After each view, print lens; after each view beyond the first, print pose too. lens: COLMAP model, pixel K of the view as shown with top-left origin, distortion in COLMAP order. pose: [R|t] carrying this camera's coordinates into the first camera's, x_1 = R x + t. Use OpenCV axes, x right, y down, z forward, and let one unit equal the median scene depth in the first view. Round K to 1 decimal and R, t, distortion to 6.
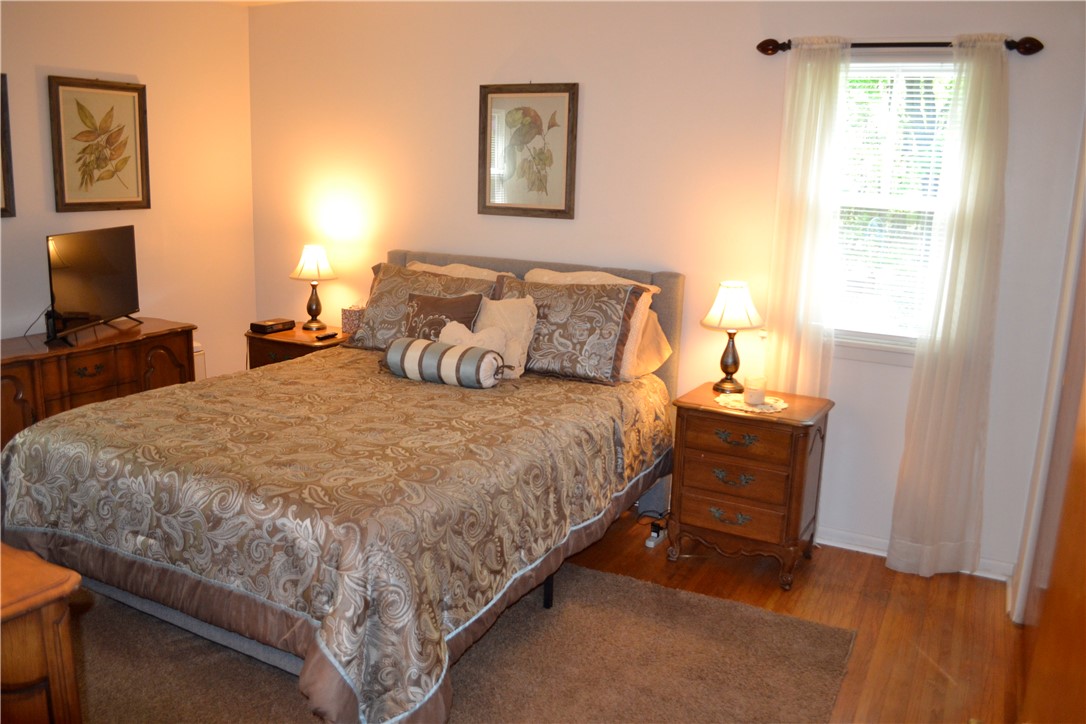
lens RADIAL K [[867.0, 0, 543.0], [0, 867.0, 362.0], [0, 0, 1]] dist [-0.081464, 0.015076]
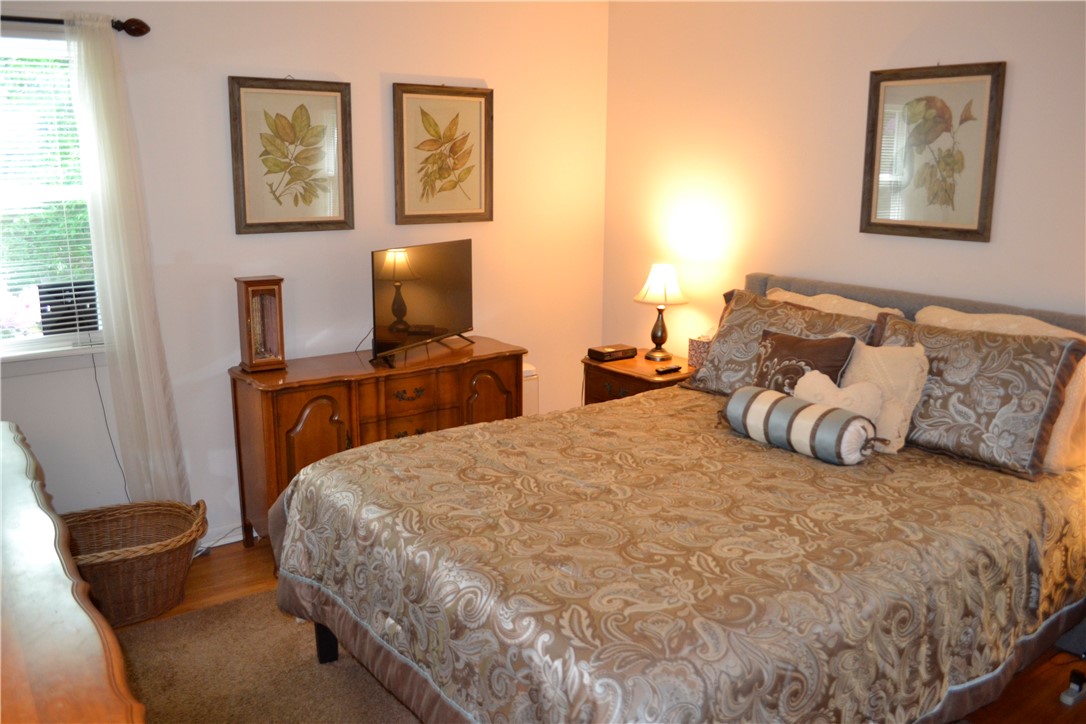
lens RADIAL K [[867.0, 0, 543.0], [0, 867.0, 362.0], [0, 0, 1]] dist [-0.081464, 0.015076]
pose [[0.903478, 0.069798, -0.422914, 0.003919], [-0.072404, 0.997326, 0.009922, -0.047539], [0.422476, 0.021656, 0.906115, 0.199194]]
